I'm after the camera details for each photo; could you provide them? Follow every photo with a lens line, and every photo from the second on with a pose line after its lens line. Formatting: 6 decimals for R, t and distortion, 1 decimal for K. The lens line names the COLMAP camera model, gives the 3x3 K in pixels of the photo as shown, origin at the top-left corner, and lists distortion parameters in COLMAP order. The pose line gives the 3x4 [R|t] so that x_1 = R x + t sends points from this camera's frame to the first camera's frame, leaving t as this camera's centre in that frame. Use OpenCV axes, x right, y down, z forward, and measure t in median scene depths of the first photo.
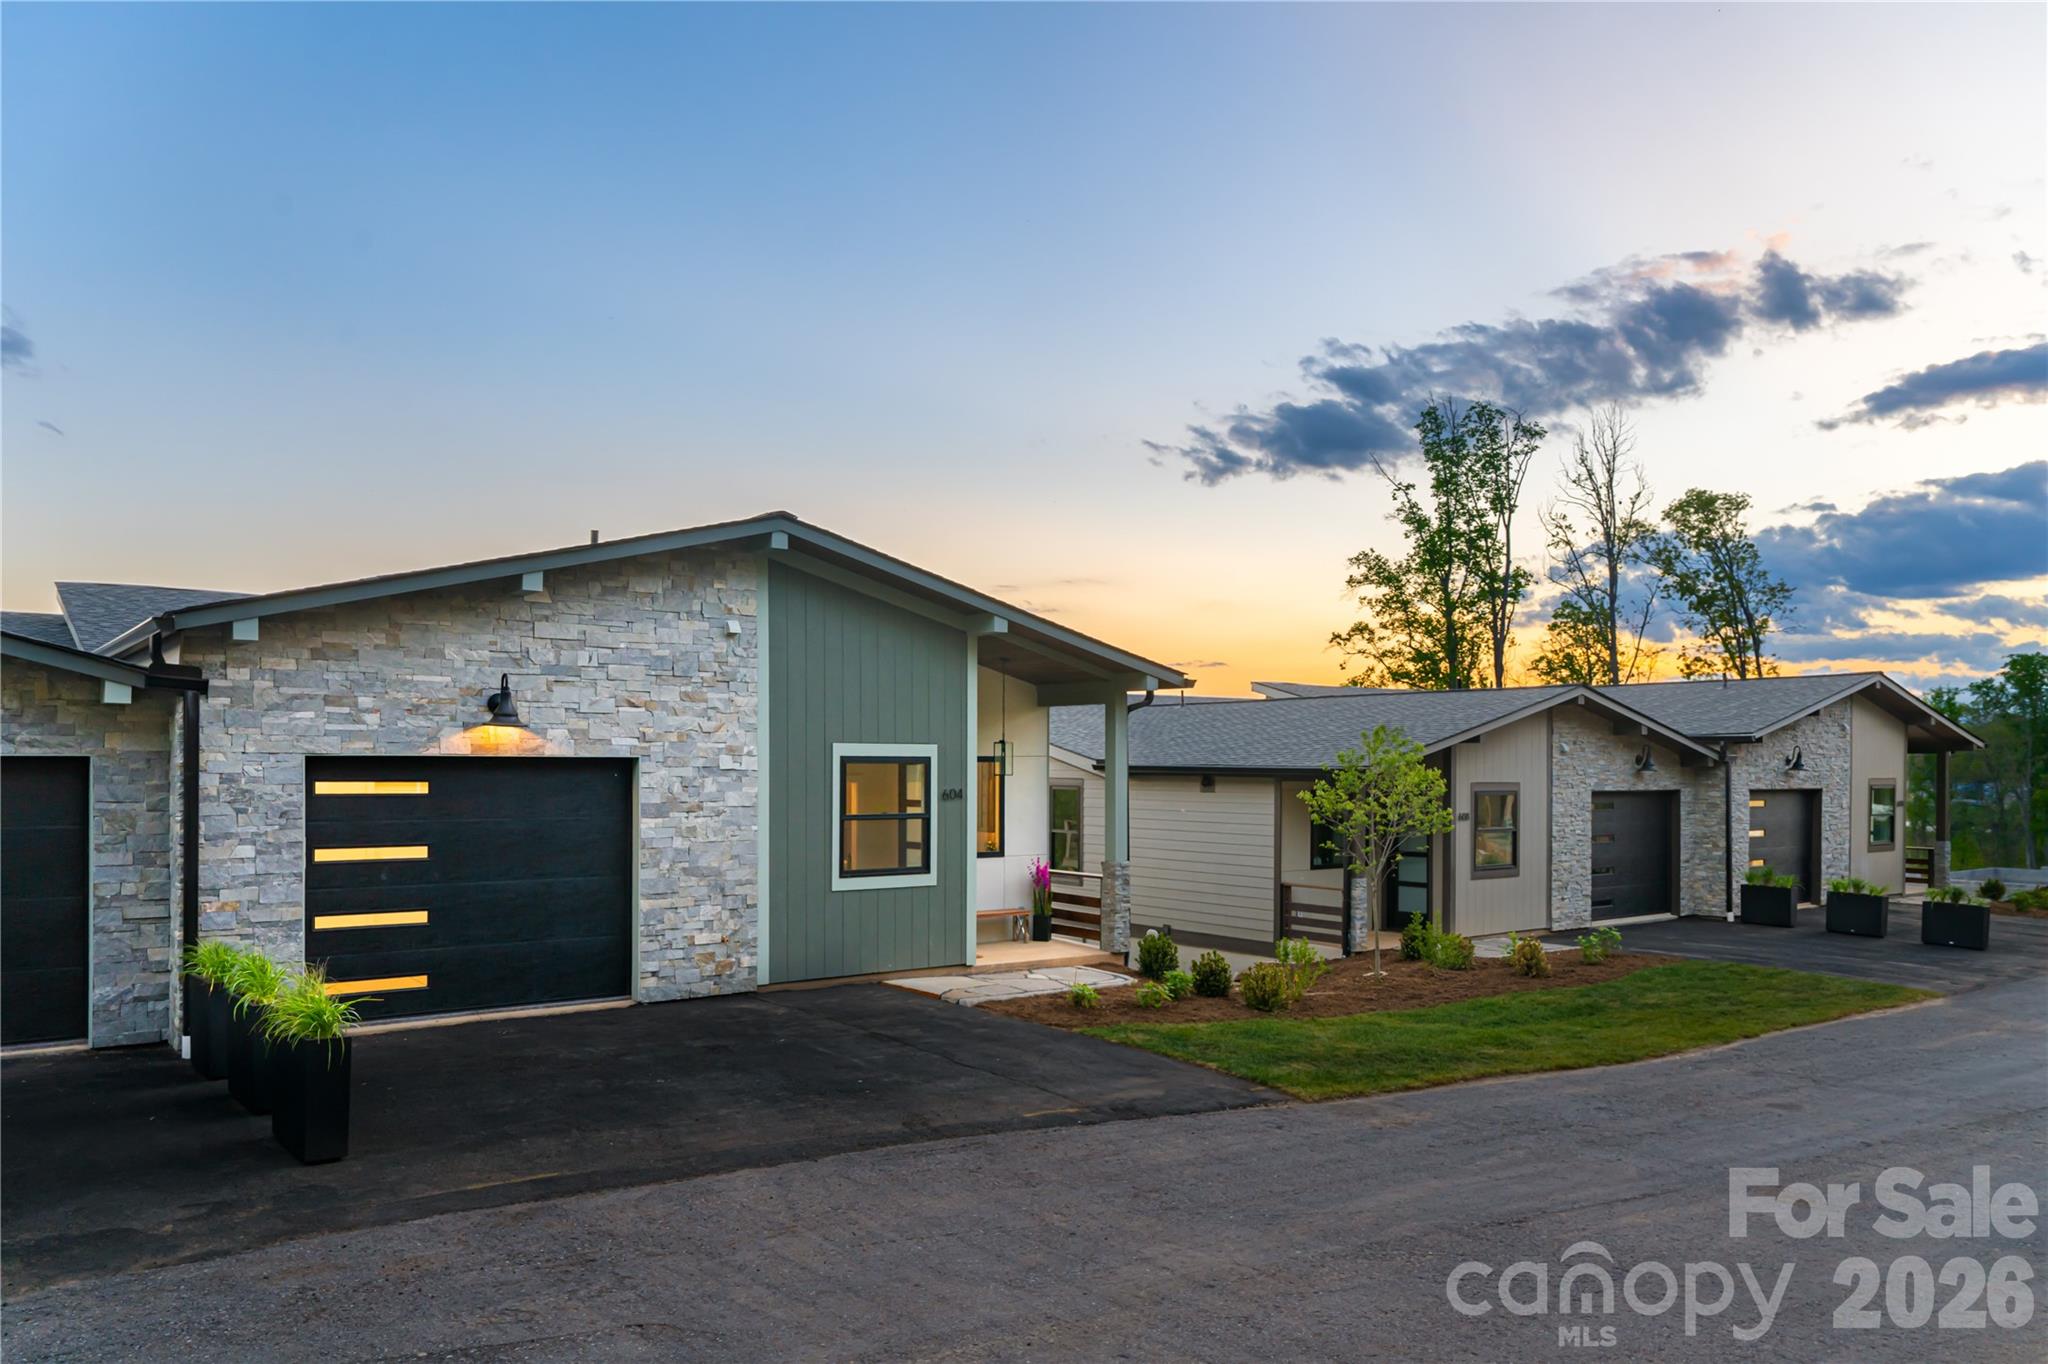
lens RADIAL K [[1442.4, 0, 1027.4], [0, 1442.4, 785.7], [0, 0, 1]] dist [0.008248, -0.000238]
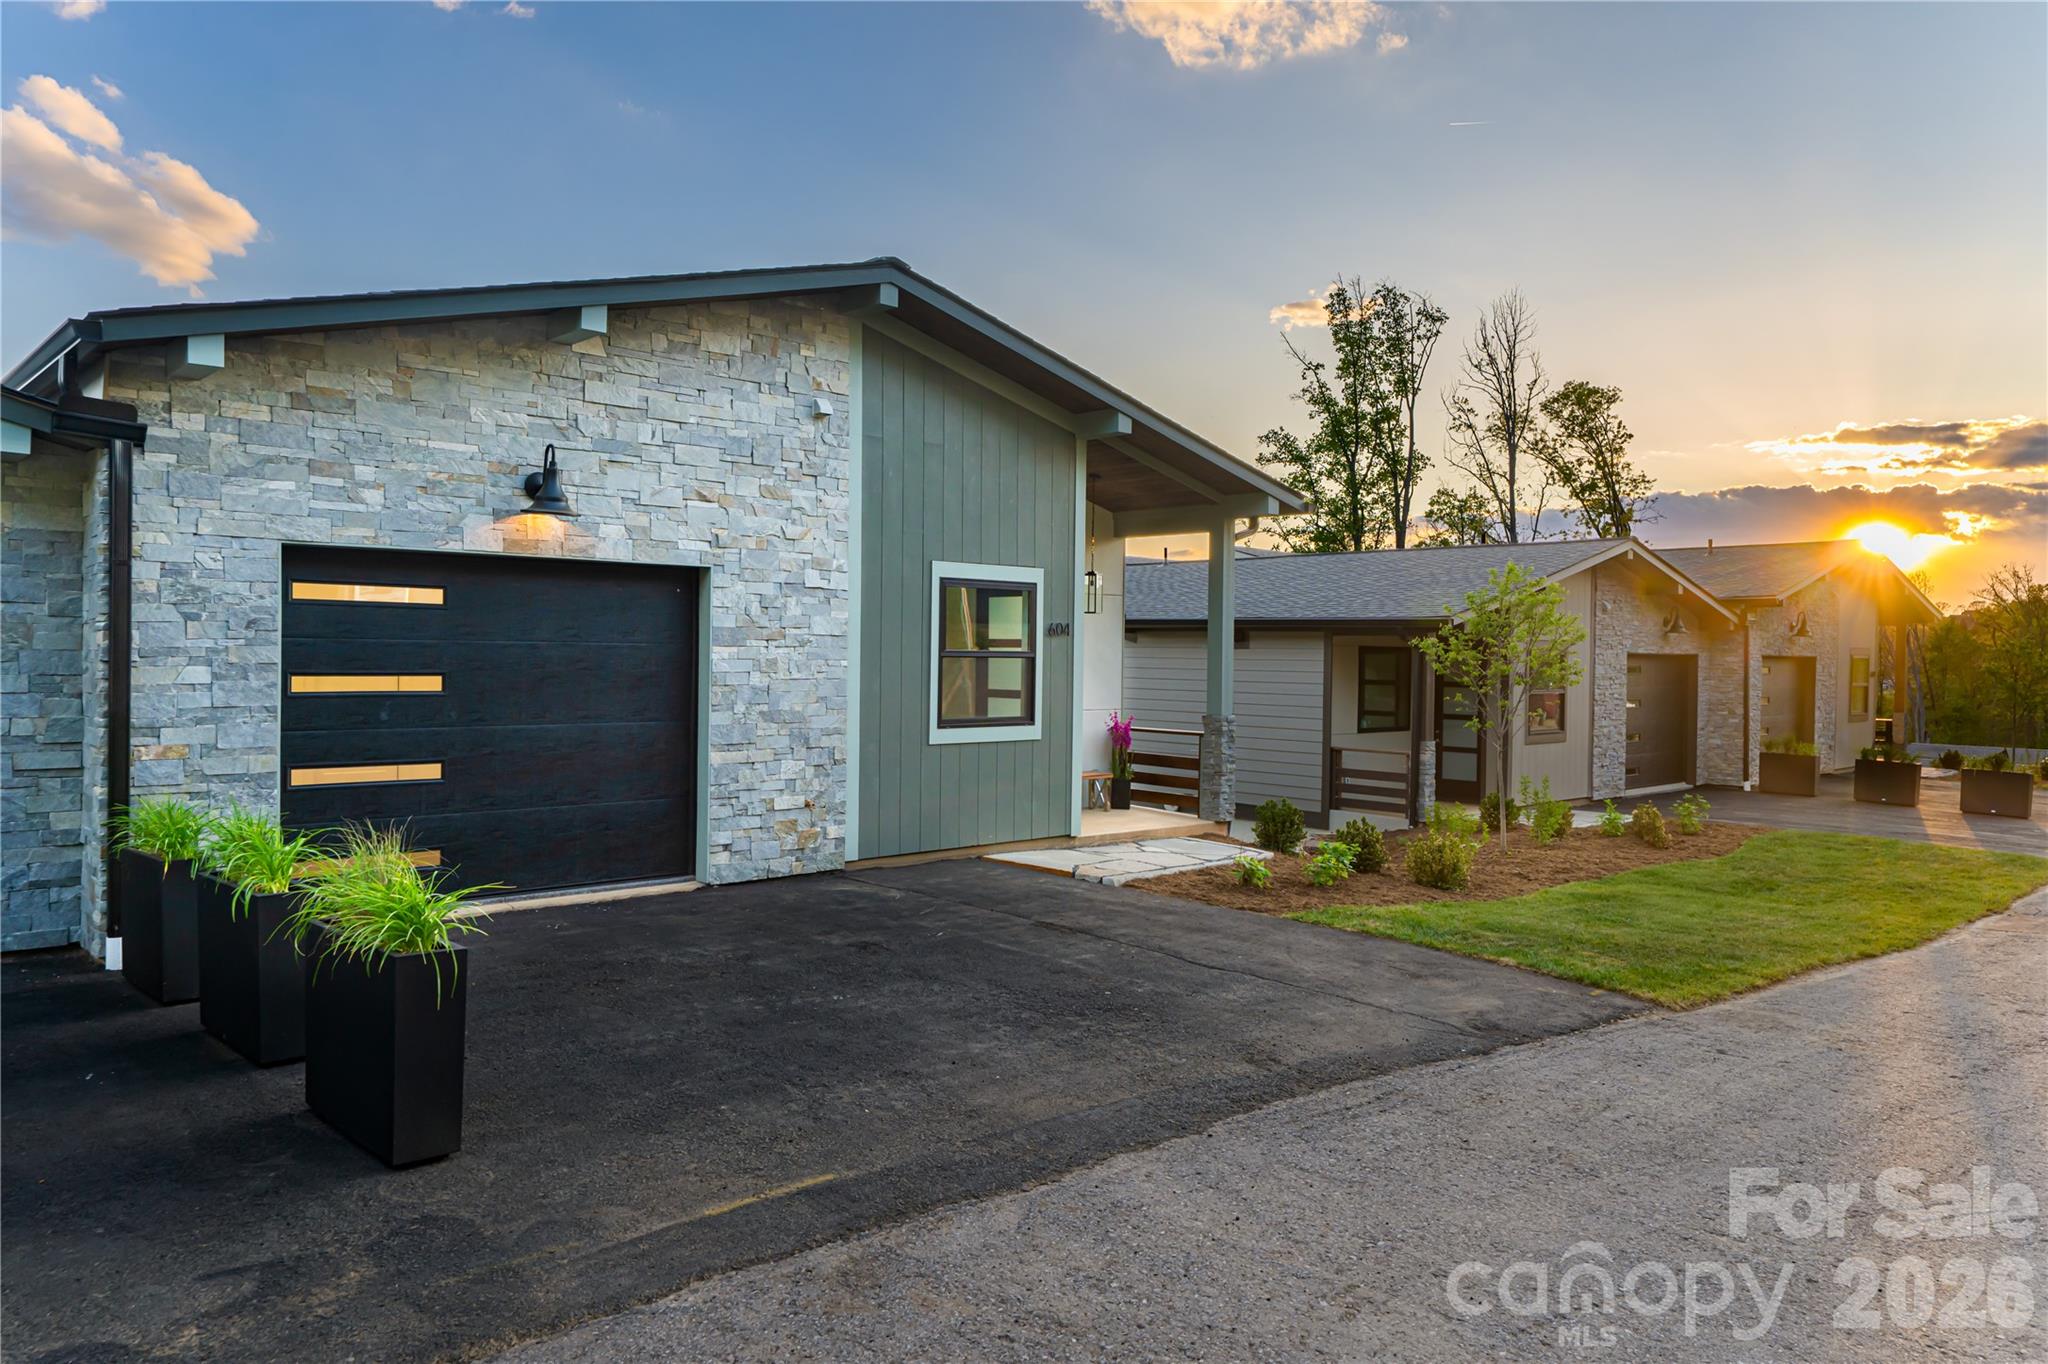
lens RADIAL K [[1396.5, 0, 1024.0], [0, 1396.5, 682.0], [0, 0, 1]] dist [-0.002311, 0.001921]
pose [[0.995345, 0.007011, 0.096125, -0.170920], [-0.007908, 0.999929, 0.008947, 0.033181], [-0.096056, -0.009666, 0.995329, 0.236610]]
